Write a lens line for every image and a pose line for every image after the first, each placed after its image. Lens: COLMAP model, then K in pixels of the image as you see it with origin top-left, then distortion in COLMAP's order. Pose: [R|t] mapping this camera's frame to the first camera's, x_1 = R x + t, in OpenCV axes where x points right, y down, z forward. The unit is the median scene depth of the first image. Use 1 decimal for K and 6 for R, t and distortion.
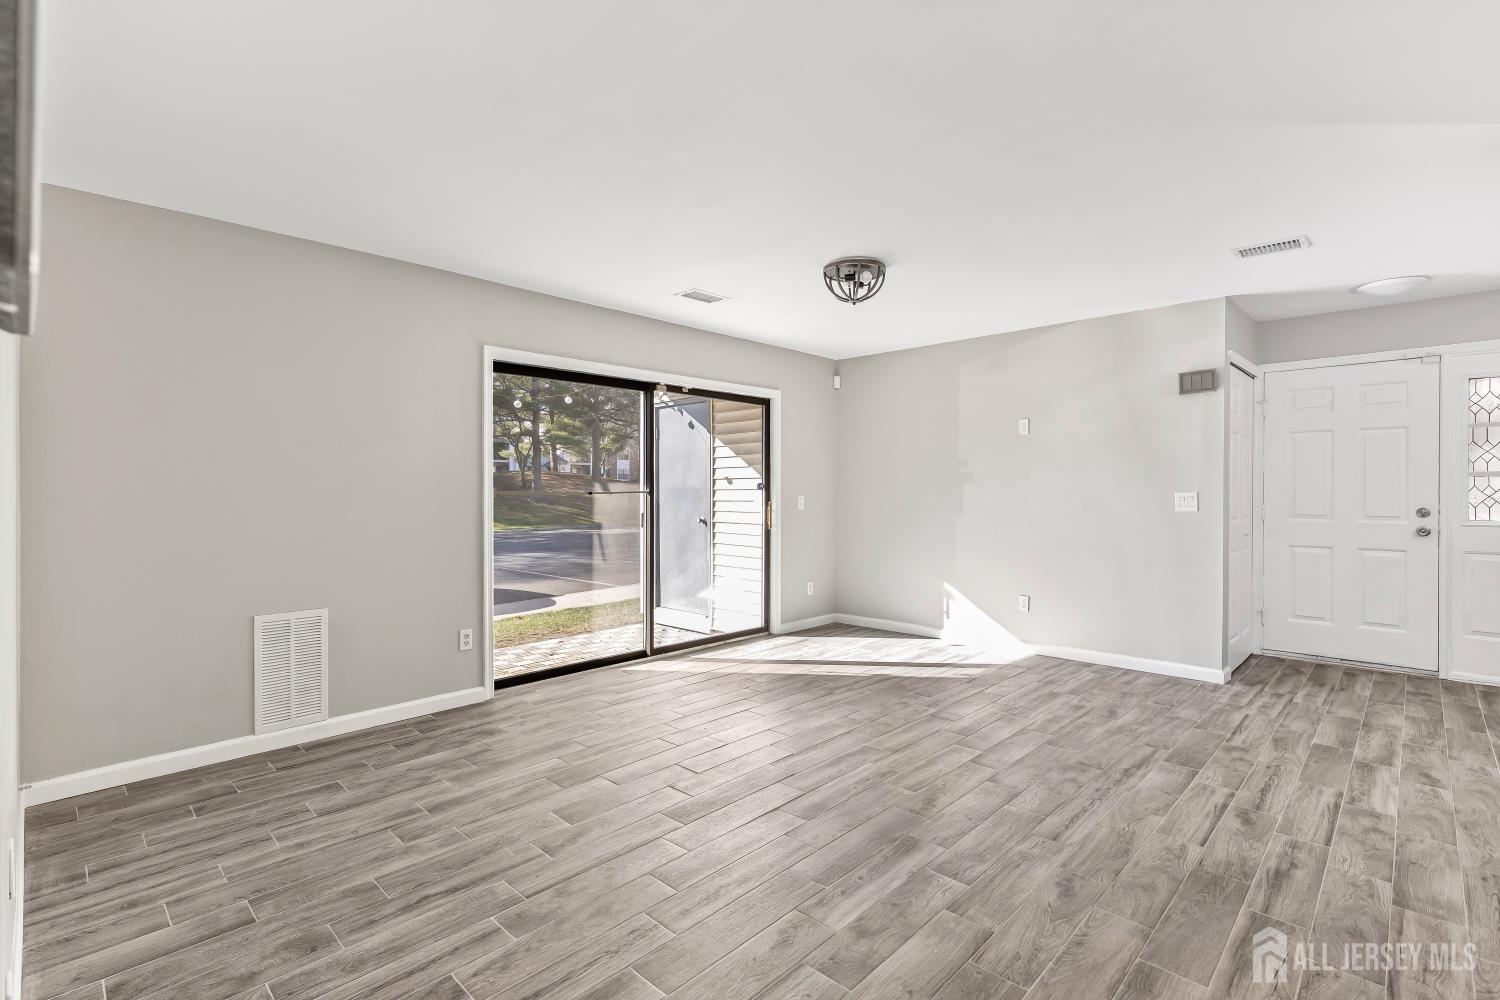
lens RADIAL K [[670.3, 0, 757.3], [0, 670.3, 494.4], [0, 0, 1]] dist [0.002440, -0.000610]
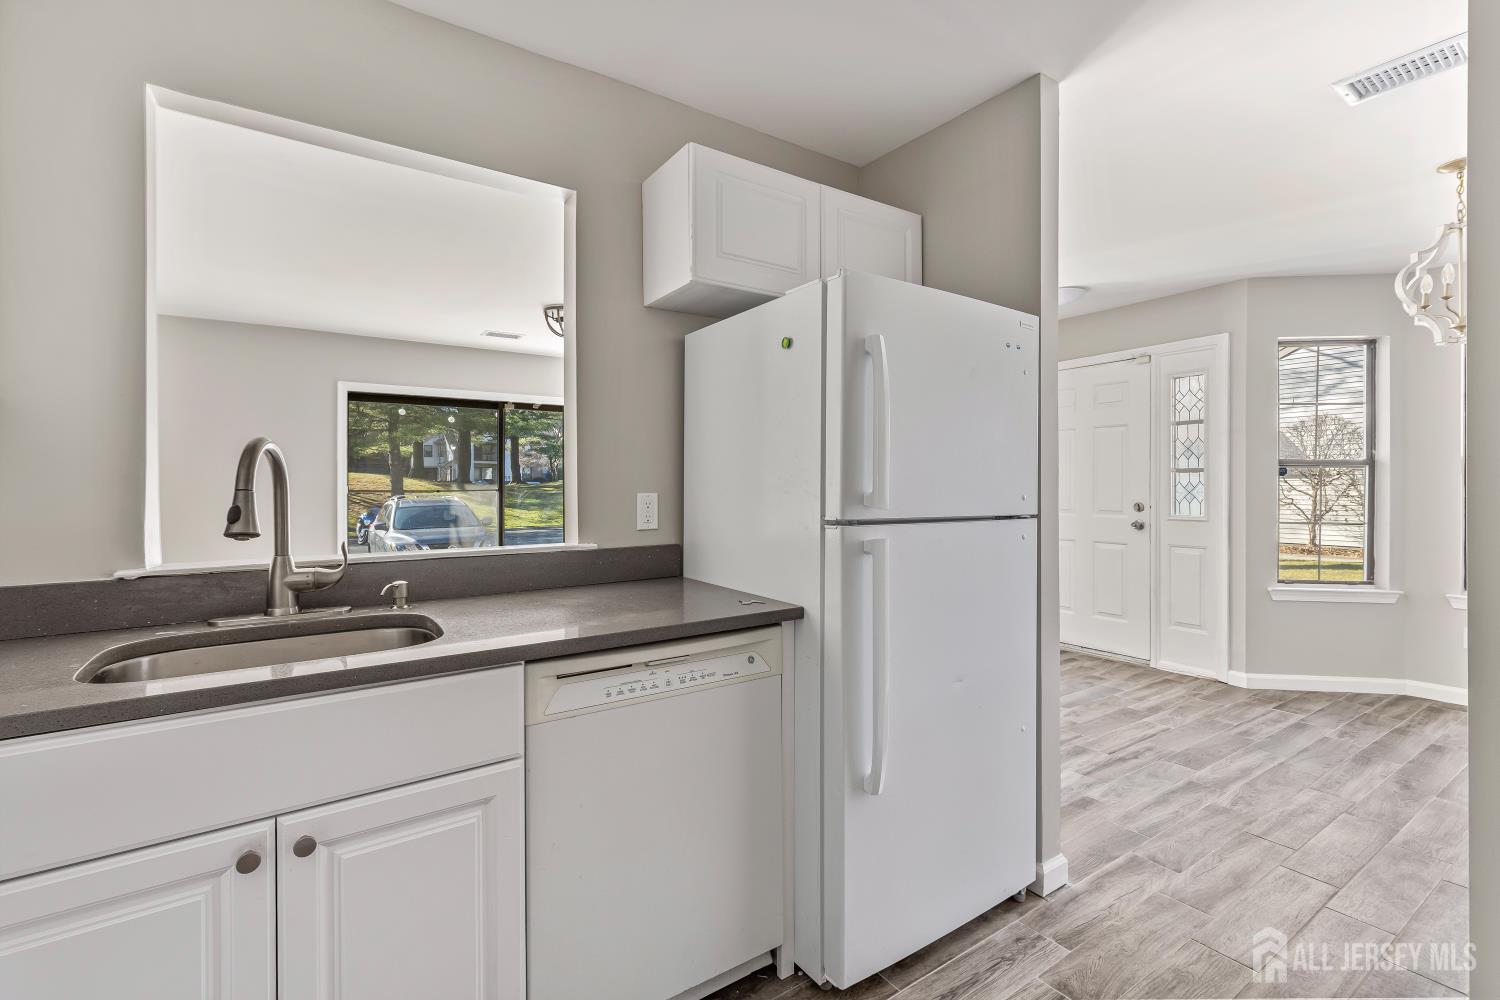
lens RADIAL K [[670.3, 0, 735.6], [0, 670.3, 489.9], [0, 0, 1]] dist [0.002440, -0.000610]
pose [[0.981448, -0.005841, -0.191642, 0.763288], [0.005959, 0.999982, 0.000042, -0.005477], [0.191638, -0.001183, 0.981465, -0.179215]]
